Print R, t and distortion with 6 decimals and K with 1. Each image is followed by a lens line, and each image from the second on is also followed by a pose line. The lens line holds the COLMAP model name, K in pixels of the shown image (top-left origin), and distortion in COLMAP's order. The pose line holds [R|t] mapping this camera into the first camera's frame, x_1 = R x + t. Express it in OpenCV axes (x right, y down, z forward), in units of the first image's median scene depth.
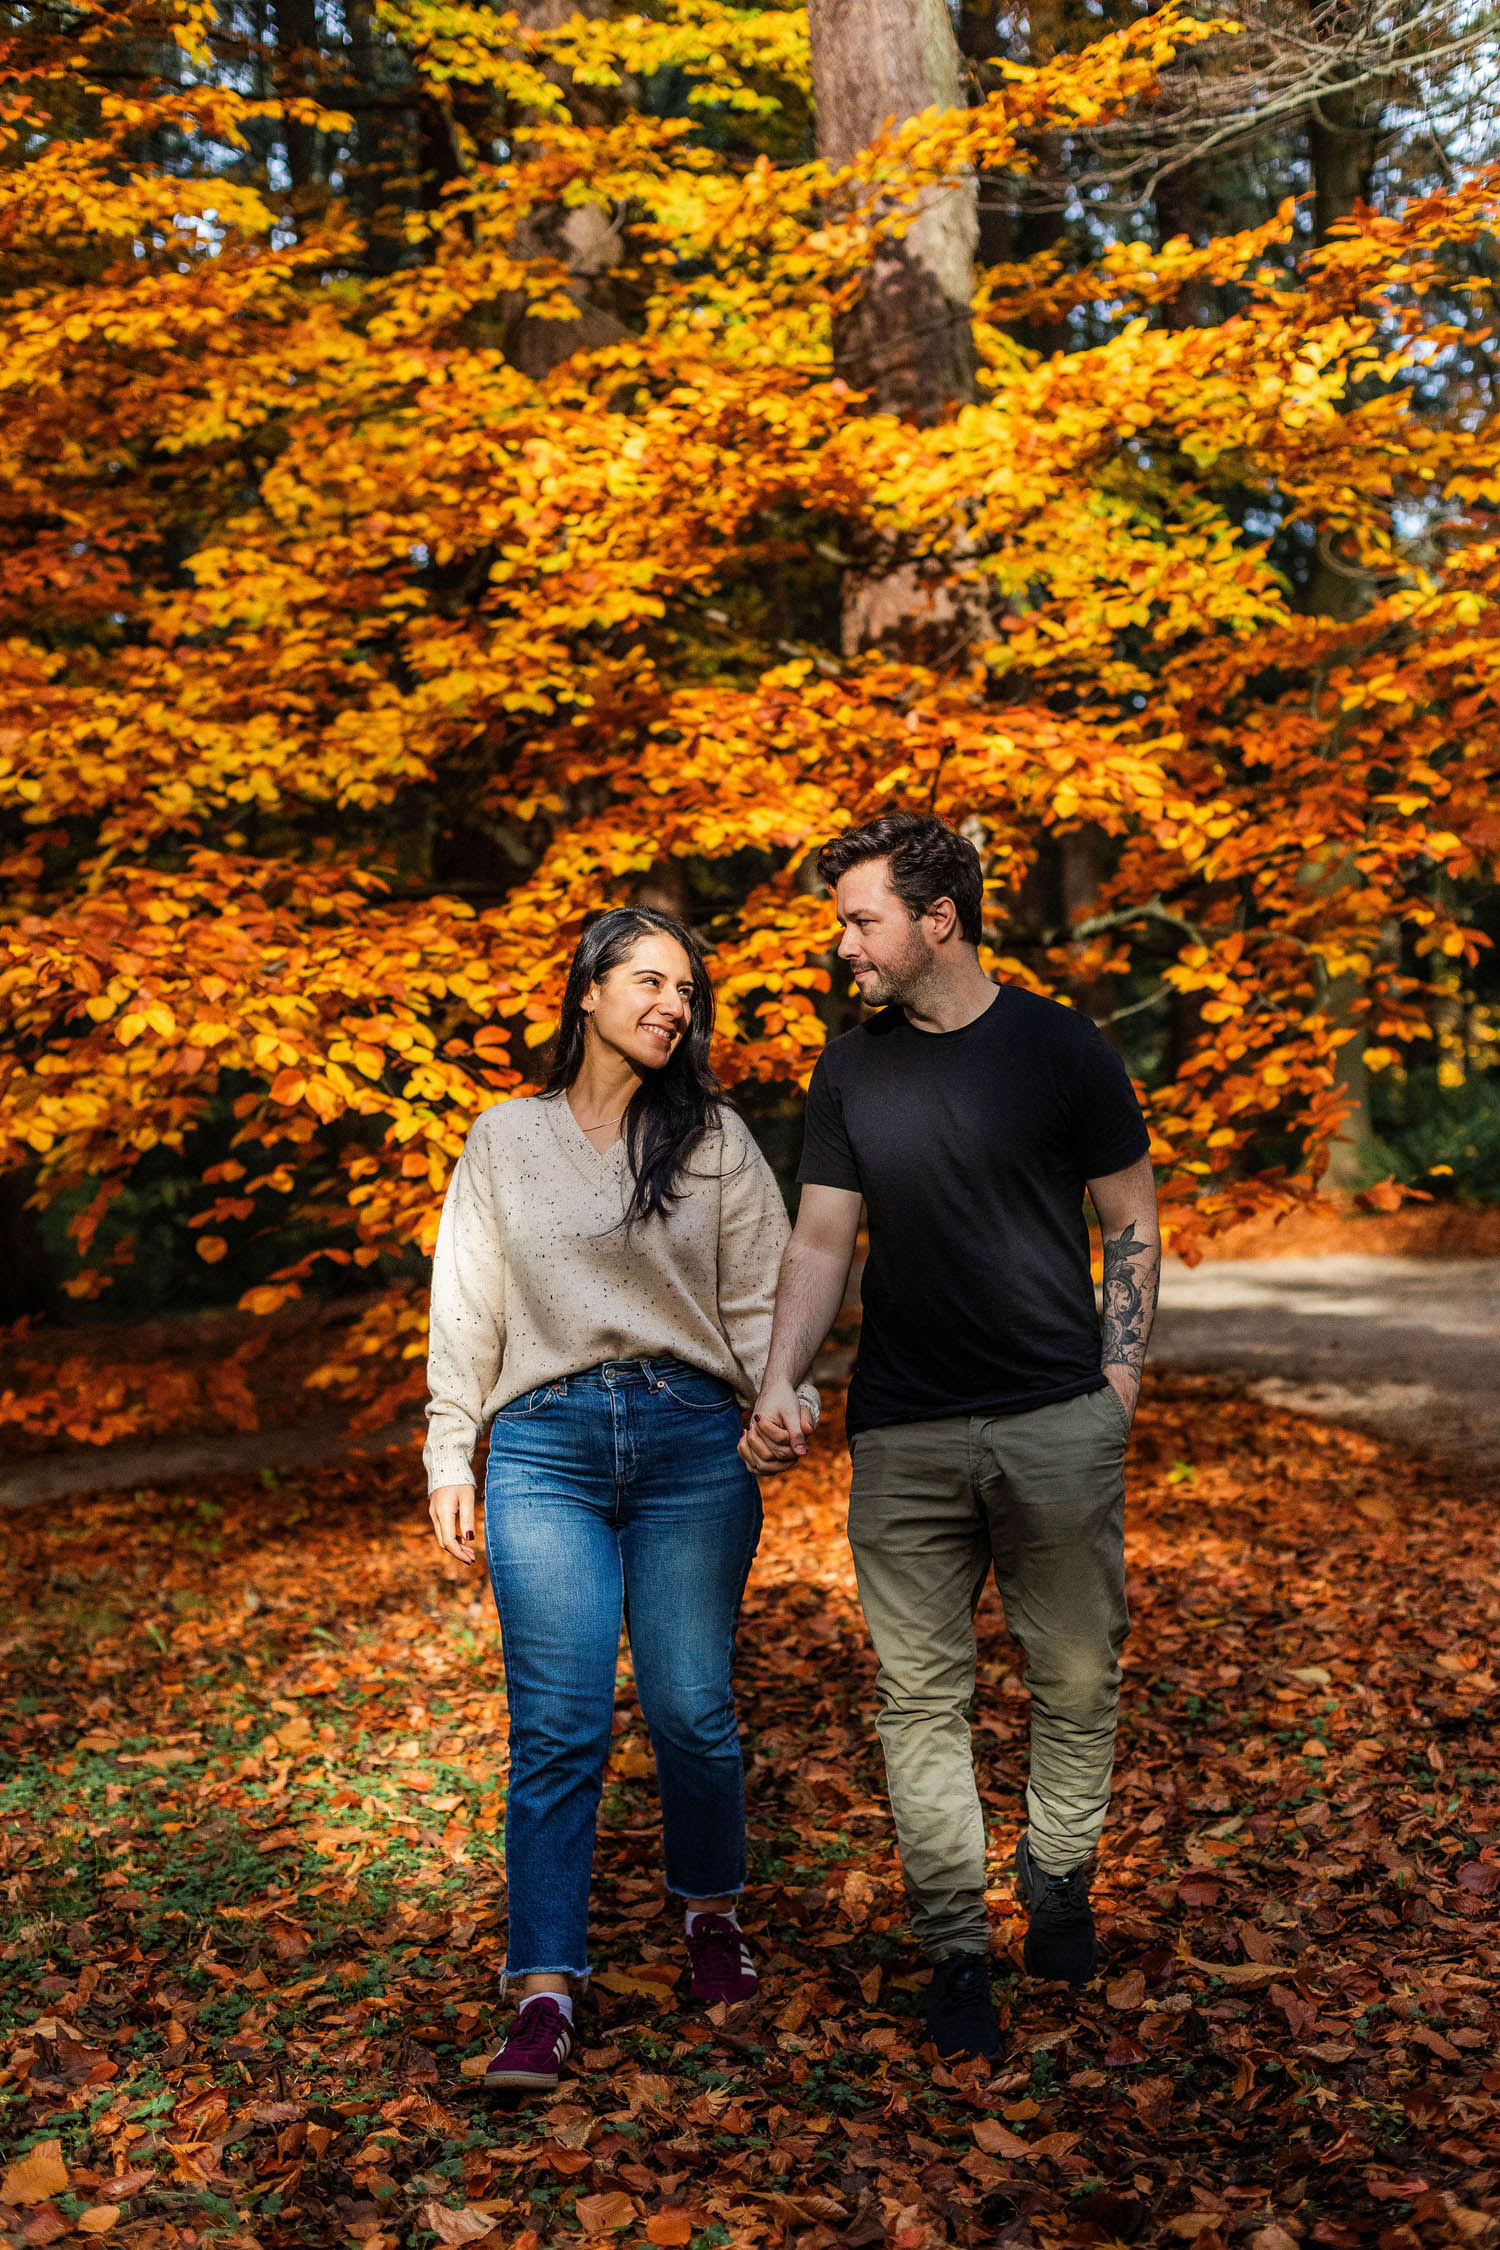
lens RADIAL K [[3191.8, 0, 750.0], [0, 3191.8, 1125.0], [0, 0, 1]] dist [0.045641, -0.016994]
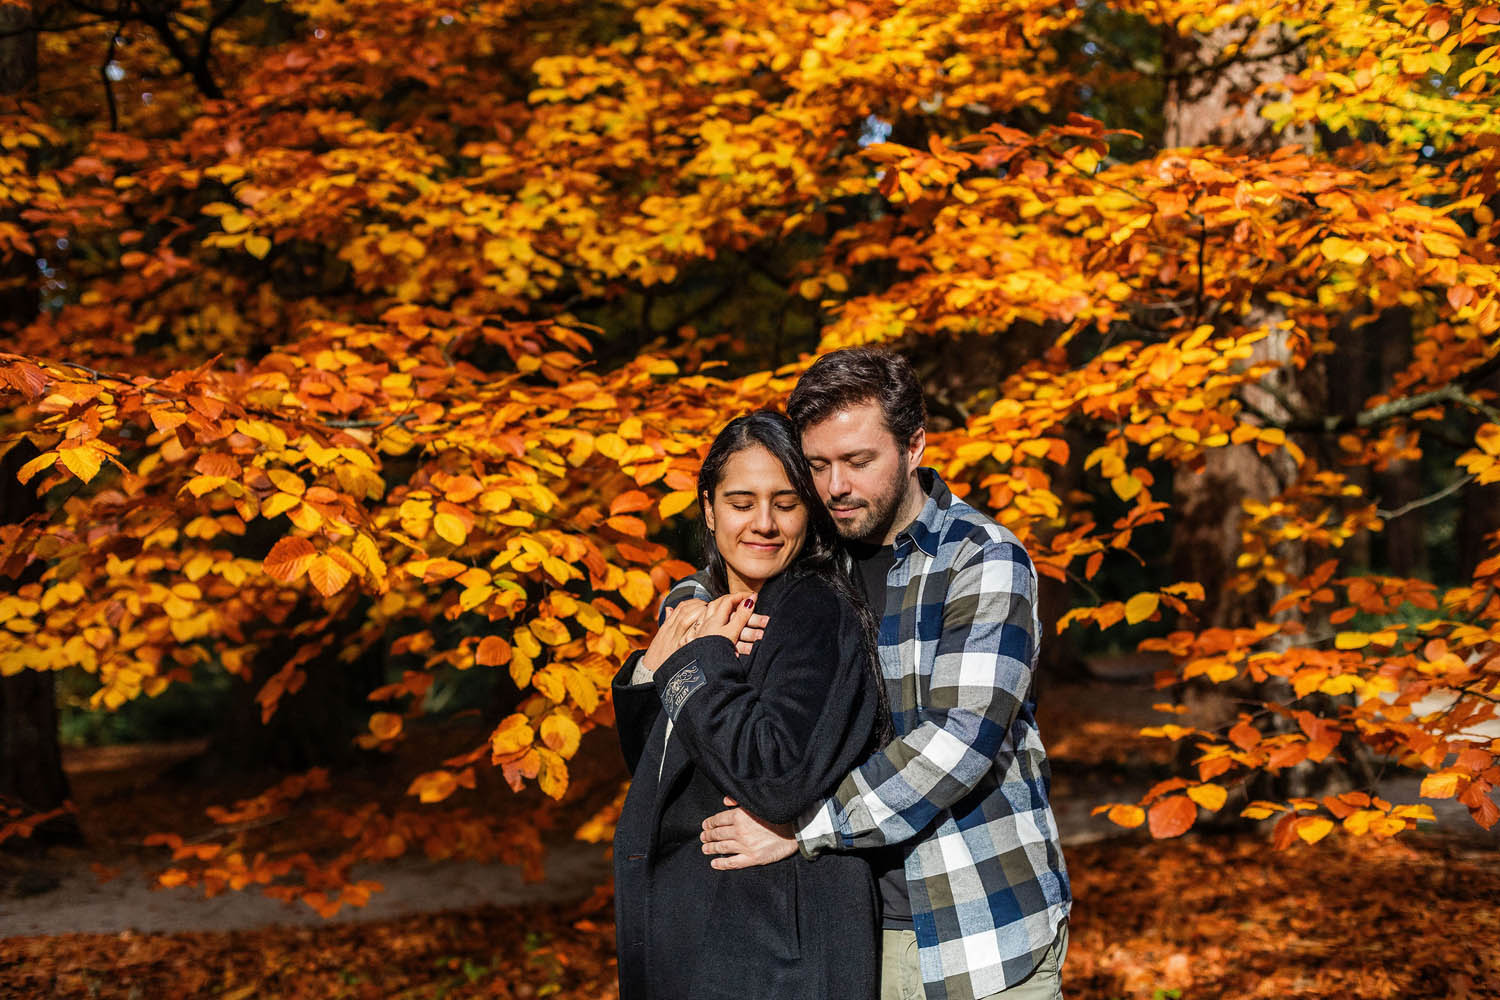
lens RADIAL K [[2450.3, 0, 746.9], [0, 2450.3, 603.5], [0, 0, 1]] dist [0.090049, 0.095098]
pose [[0.987925, 0.025821, -0.152768, 0.043392], [-0.024542, 0.999646, 0.010252, -0.007116], [0.152979, -0.006379, 0.988209, 0.297725]]
